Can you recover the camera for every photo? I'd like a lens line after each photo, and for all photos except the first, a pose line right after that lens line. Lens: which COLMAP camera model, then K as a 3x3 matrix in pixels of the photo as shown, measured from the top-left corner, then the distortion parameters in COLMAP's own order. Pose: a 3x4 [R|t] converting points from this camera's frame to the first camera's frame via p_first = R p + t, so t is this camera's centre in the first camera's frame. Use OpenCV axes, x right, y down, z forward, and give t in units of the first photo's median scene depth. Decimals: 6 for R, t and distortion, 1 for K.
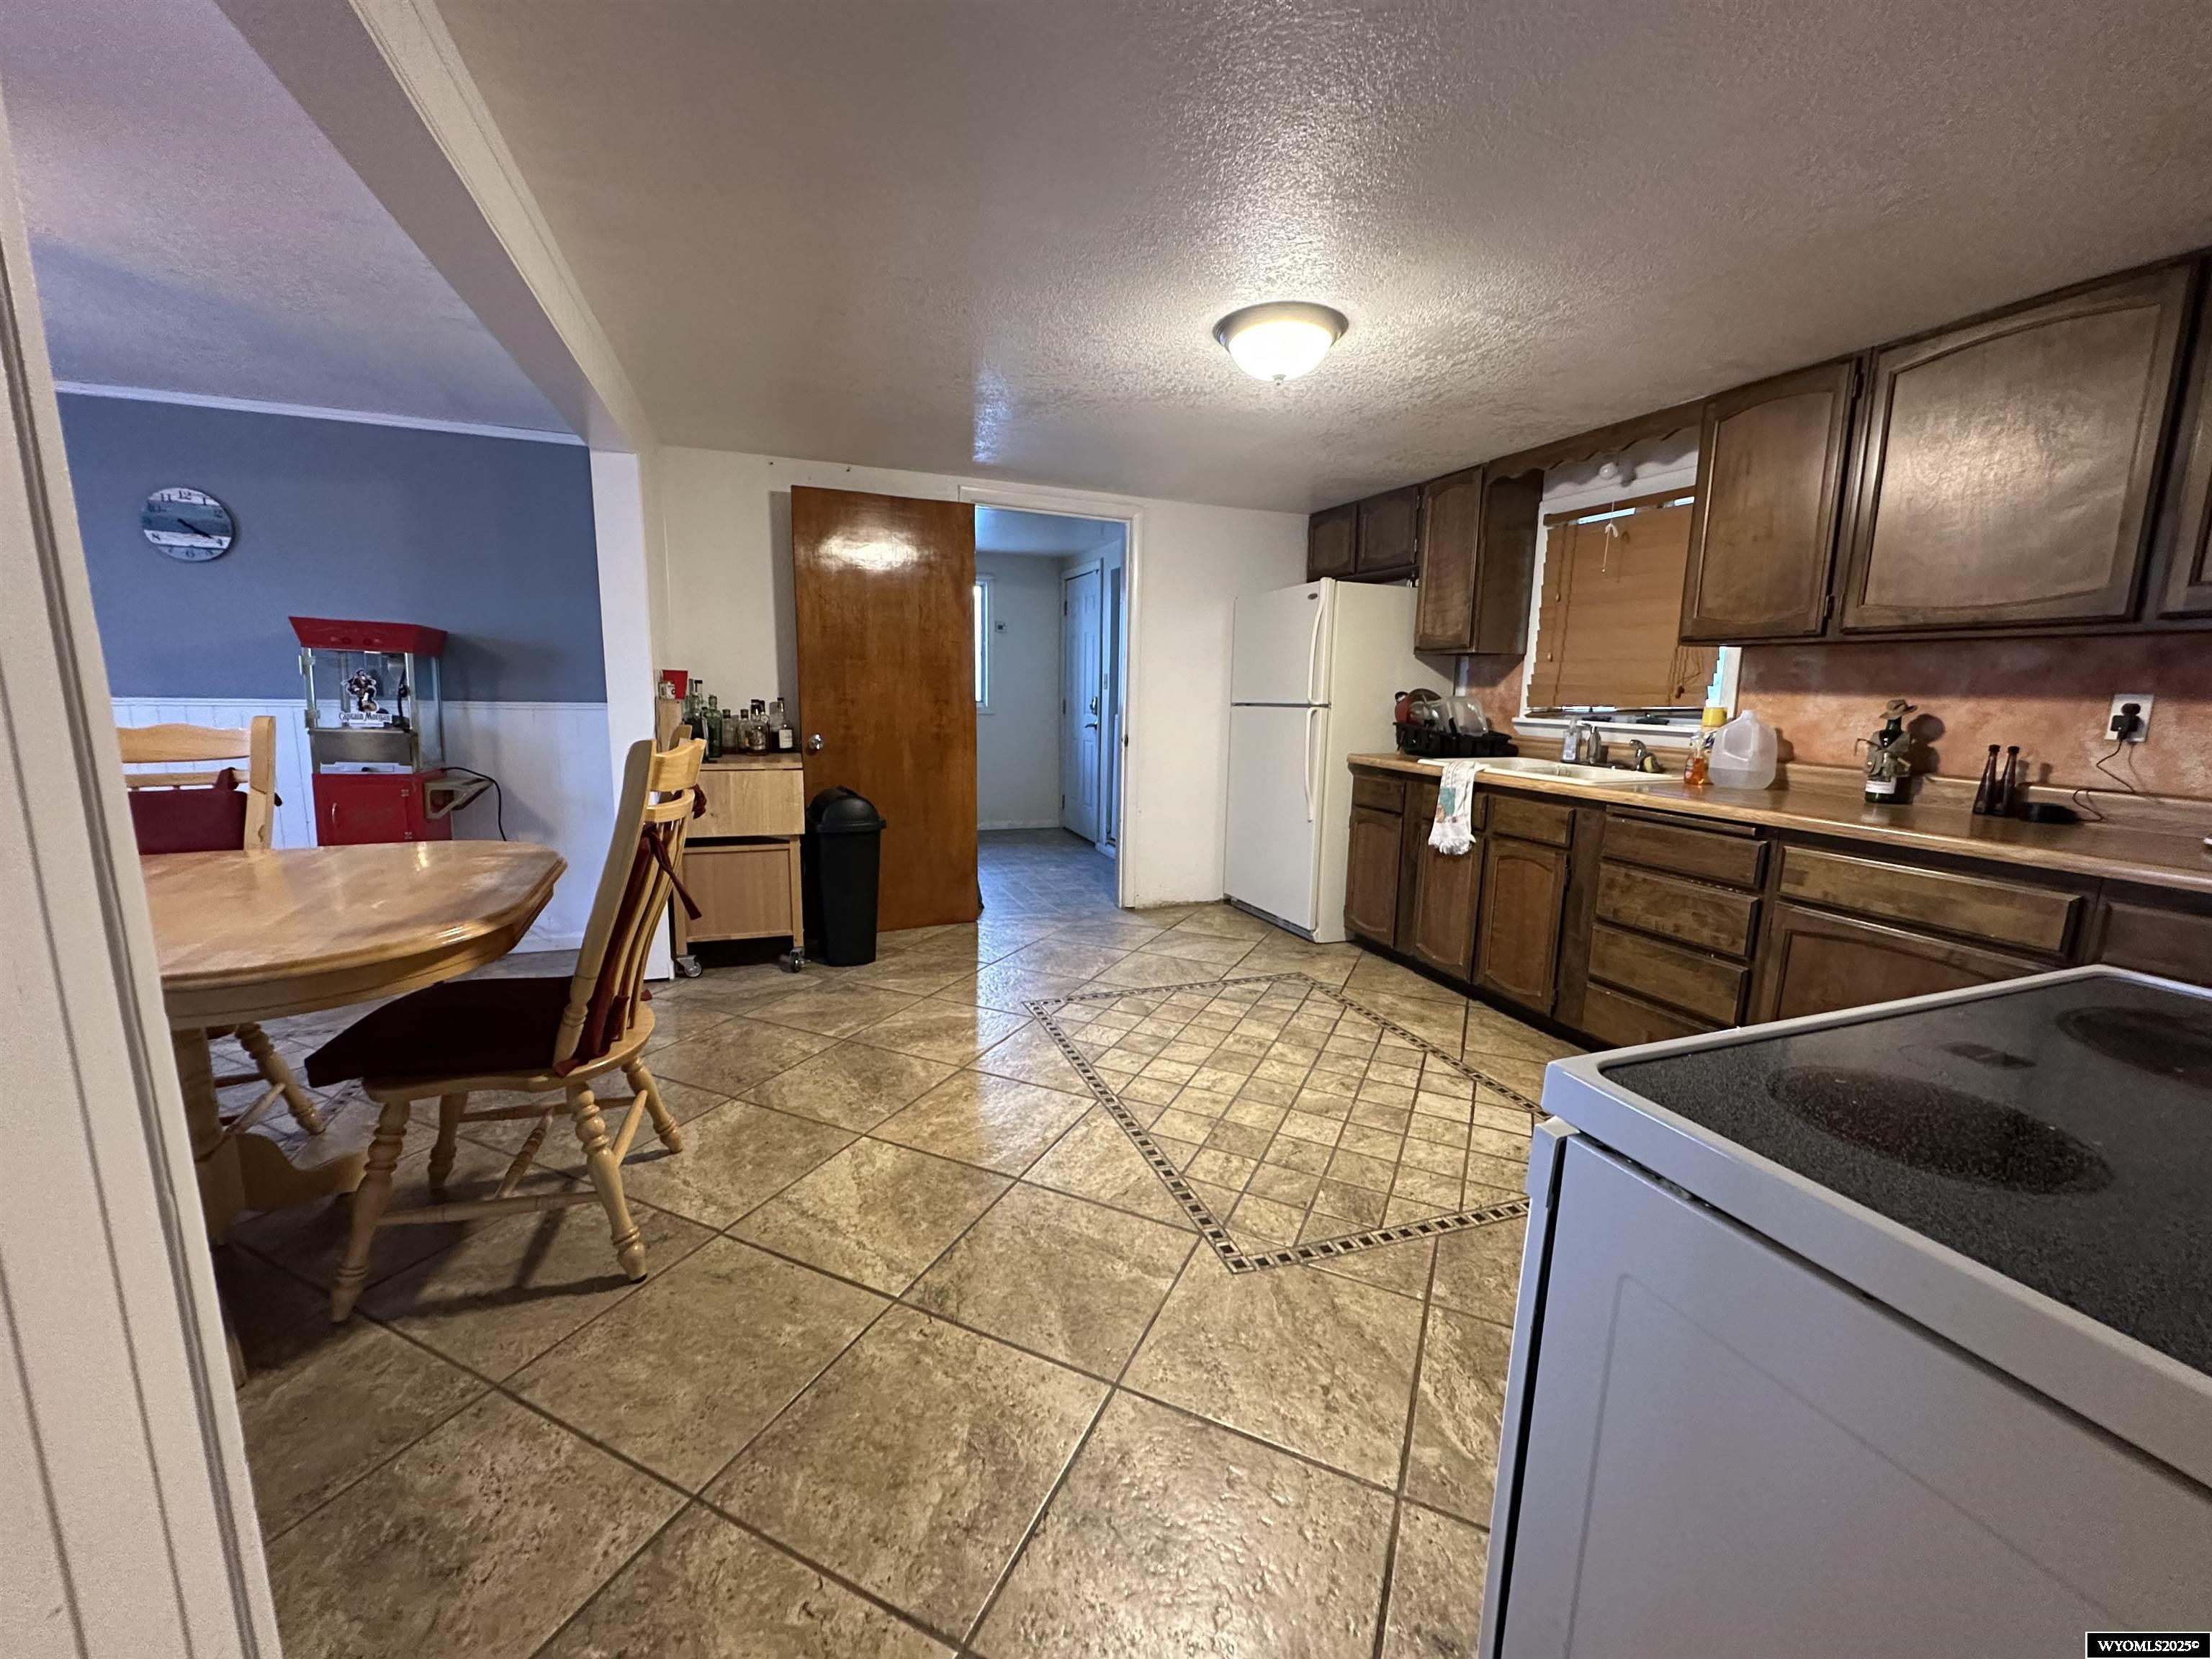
lens RADIAL K [[885.0, 0, 1106.4], [0, 885.0, 834.0], [0, 0, 1]] dist [-0.000597, 0.000540]
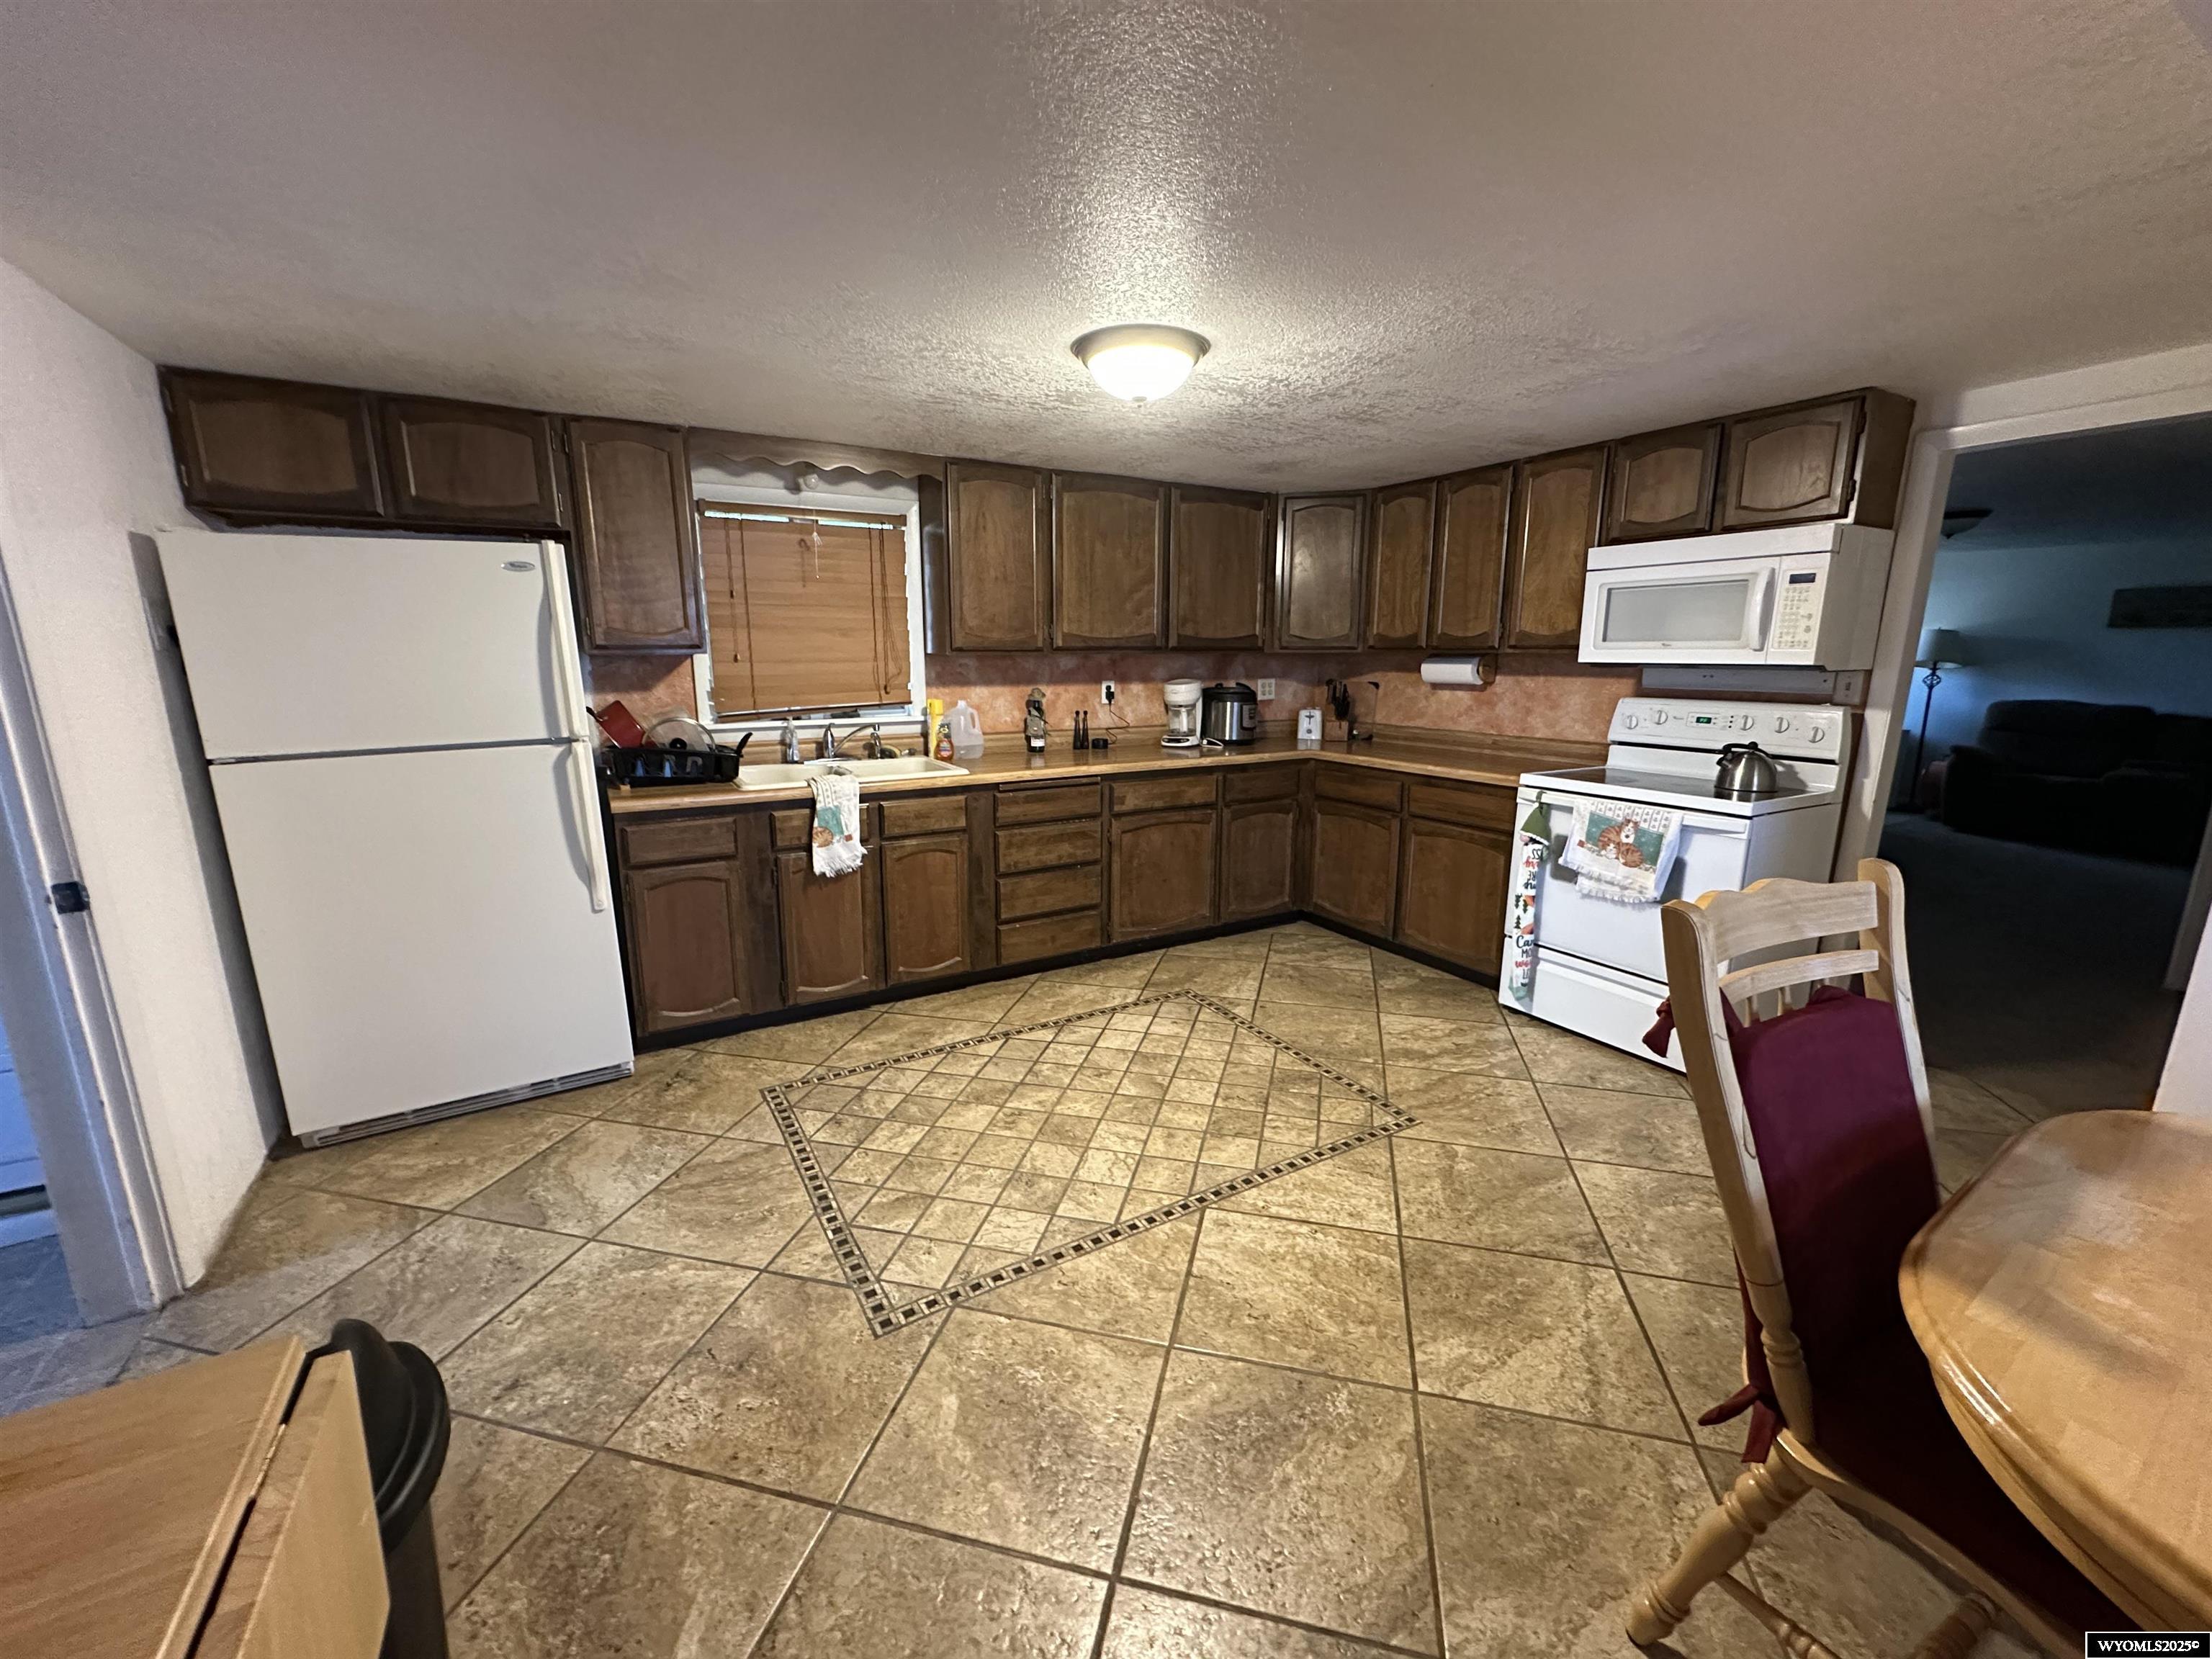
lens RADIAL K [[885.0, 0, 1109.2], [0, 885.0, 826.3], [0, 0, 1]] dist [-0.000597, 0.000540]
pose [[-0.179764, -0.216879, 0.959504, -0.688932], [0.159169, 0.956128, 0.245936, -0.264960], [-0.970747, 0.196934, -0.137357, 1.051810]]
